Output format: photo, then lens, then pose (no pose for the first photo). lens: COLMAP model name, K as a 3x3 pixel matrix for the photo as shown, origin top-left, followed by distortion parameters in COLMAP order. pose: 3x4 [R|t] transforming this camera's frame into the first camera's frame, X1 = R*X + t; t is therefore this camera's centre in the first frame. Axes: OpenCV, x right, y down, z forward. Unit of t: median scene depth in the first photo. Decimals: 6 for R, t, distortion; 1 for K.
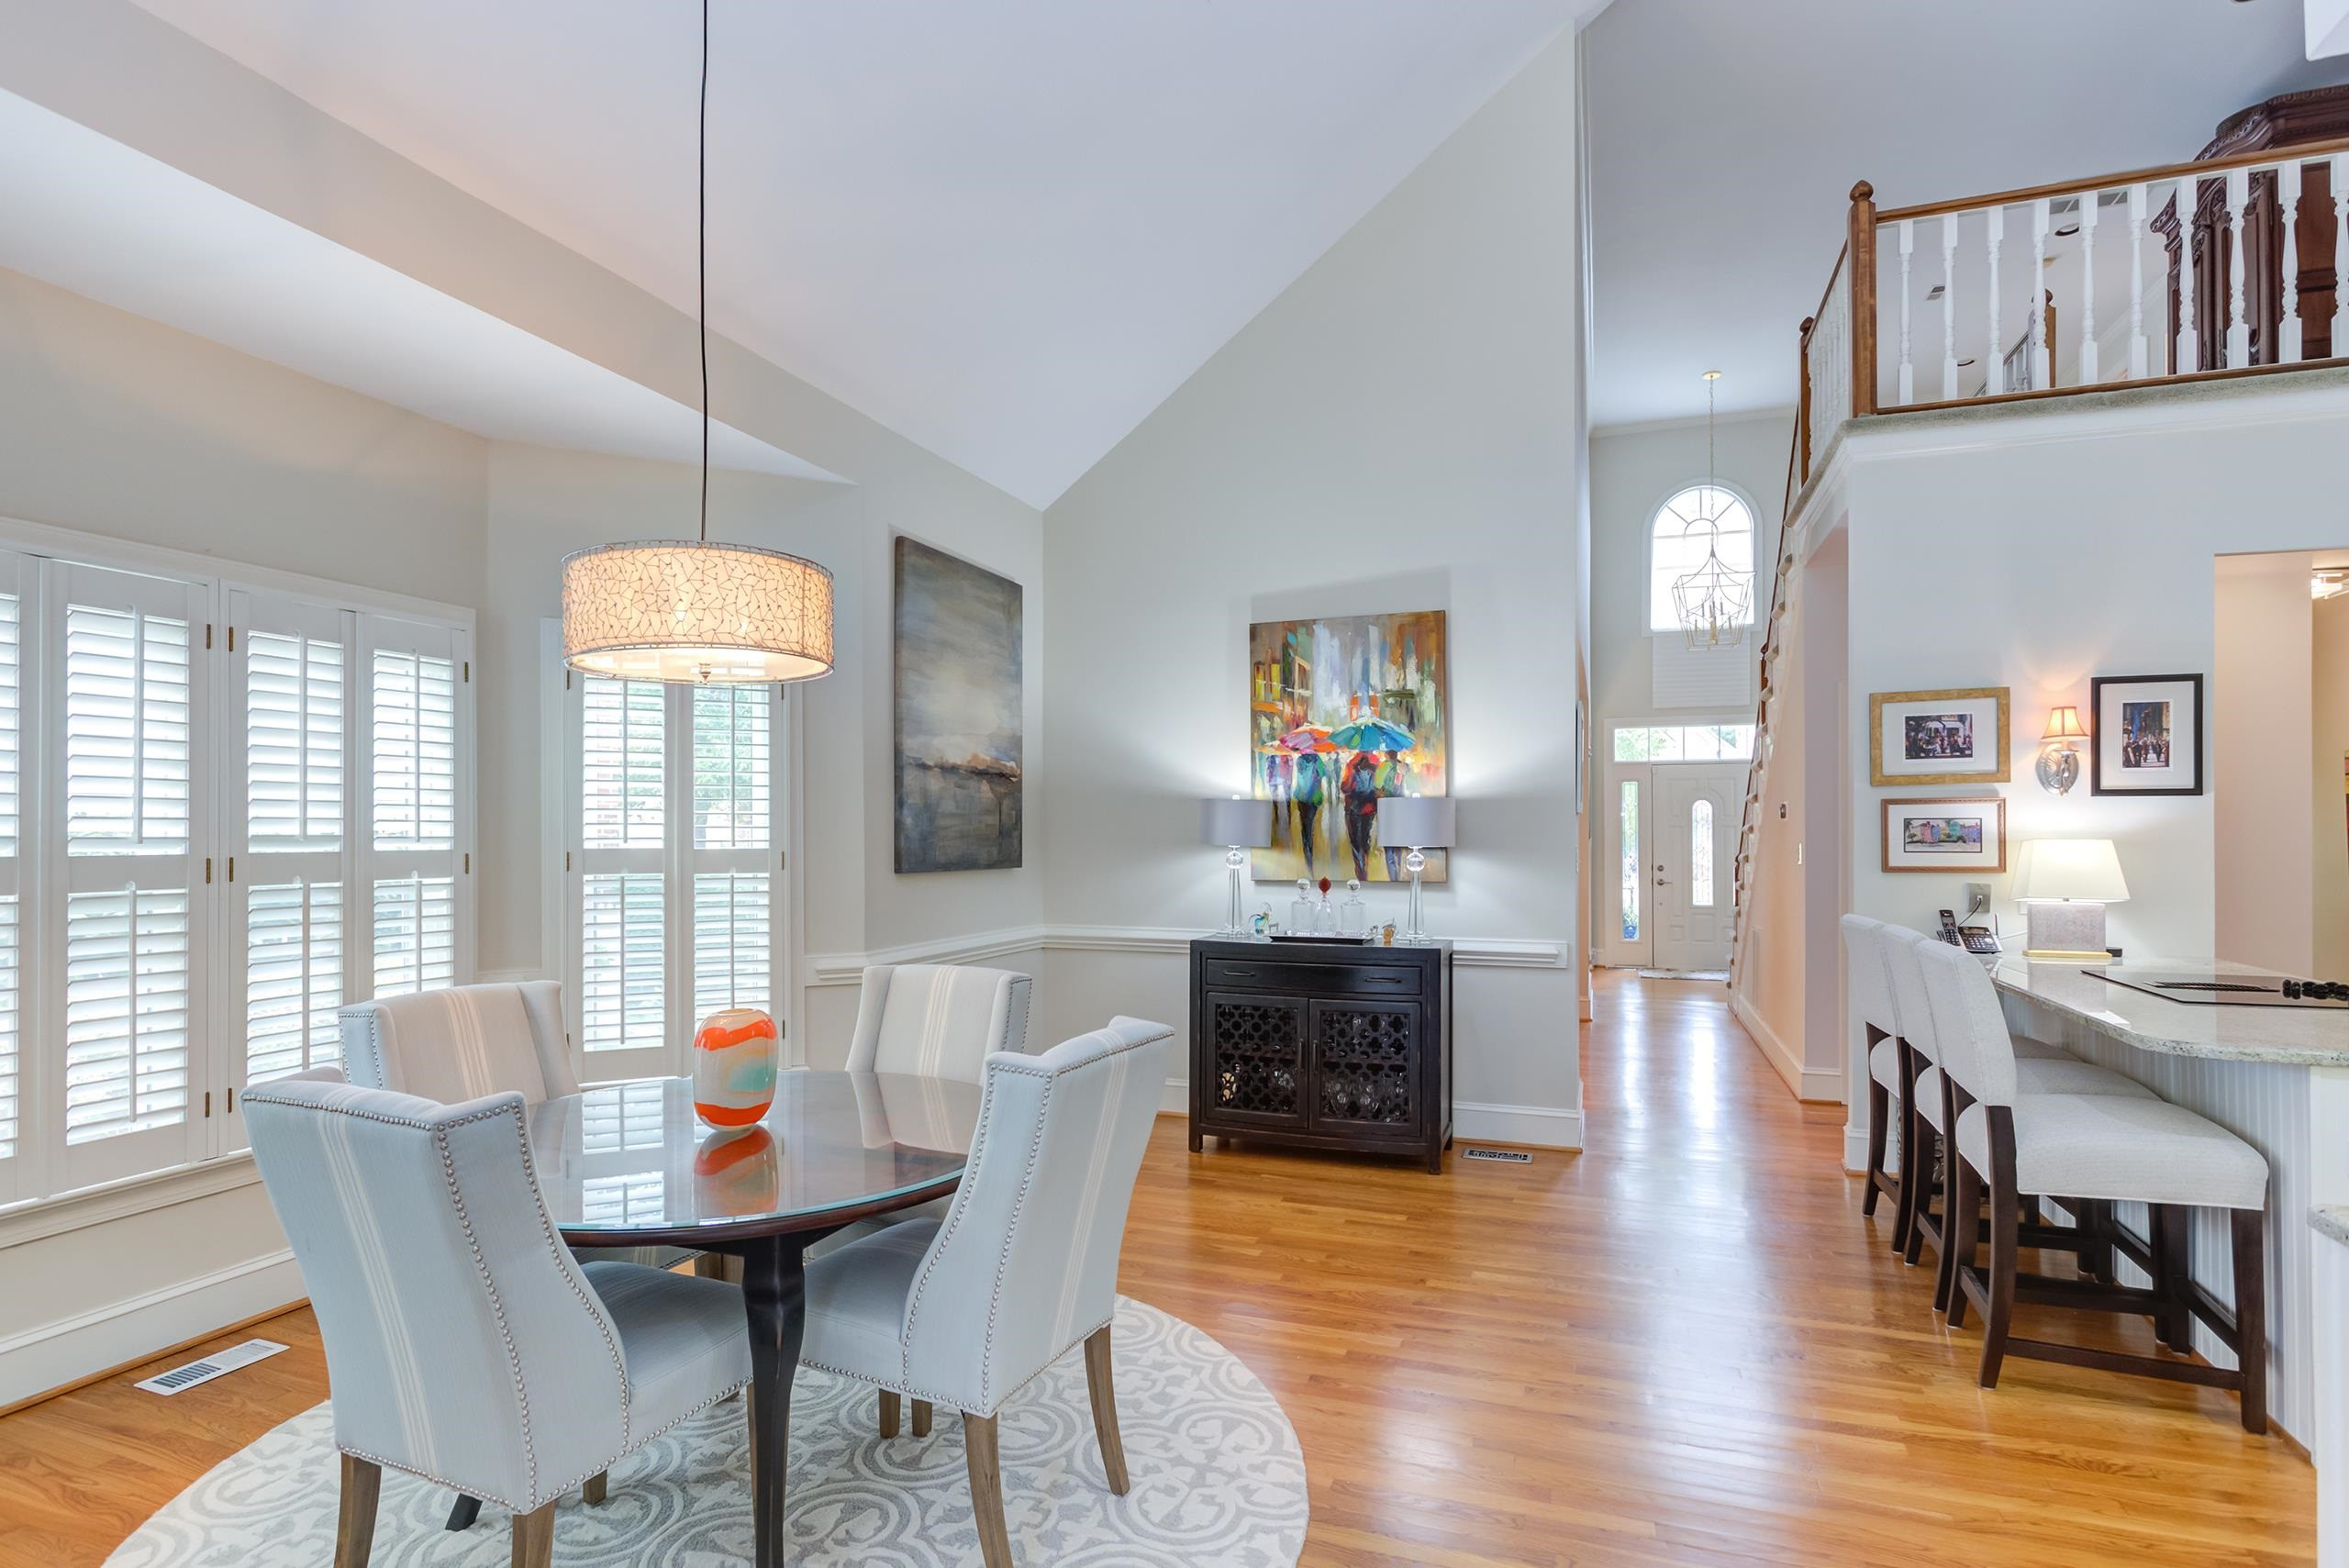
lens RADIAL K [[1194.4, 0, 1169.9], [0, 1194.4, 822.2], [0, 0, 1]] dist [0.000952, -0.000104]
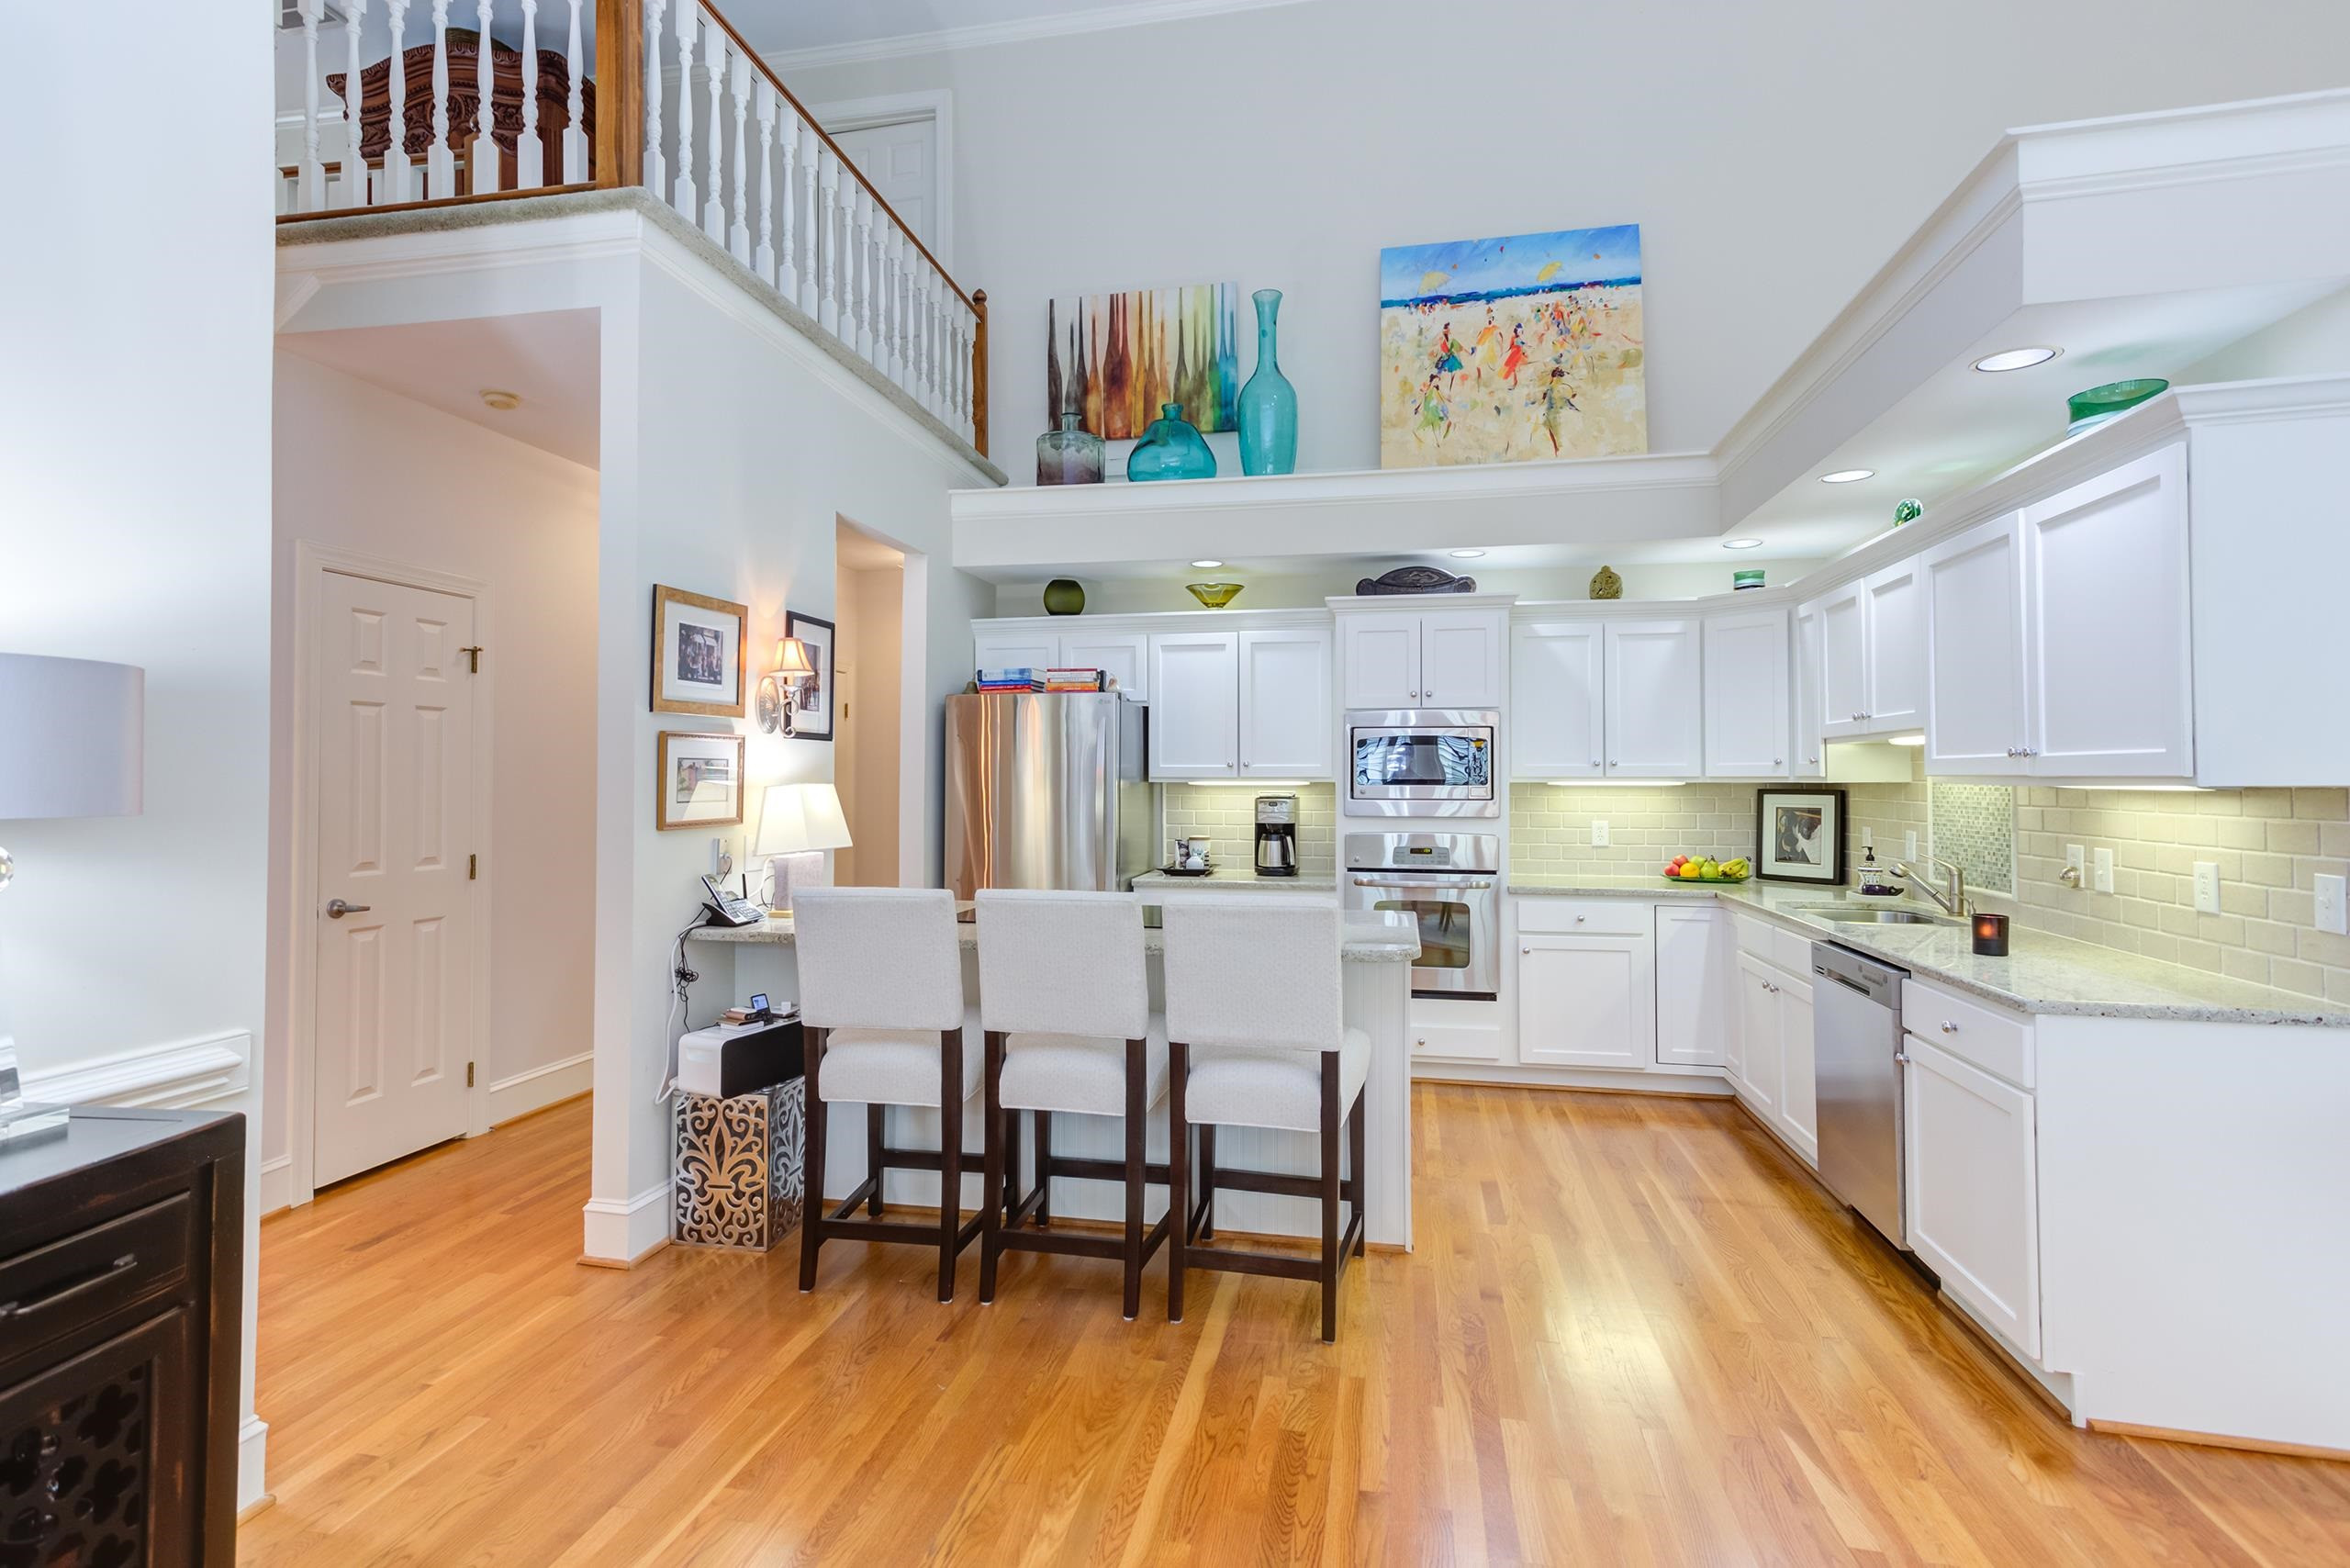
lens RADIAL K [[1135.2, 0, 1166.5], [0, 1135.2, 764.4], [0, 0, 1]] dist [0.026401, 0.000263]
pose [[-0.155979, 0.014457, 0.987655, -0.148432], [-0.009074, 0.999830, -0.016068, 0.010265], [-0.987719, -0.011468, -0.155822, 0.822784]]
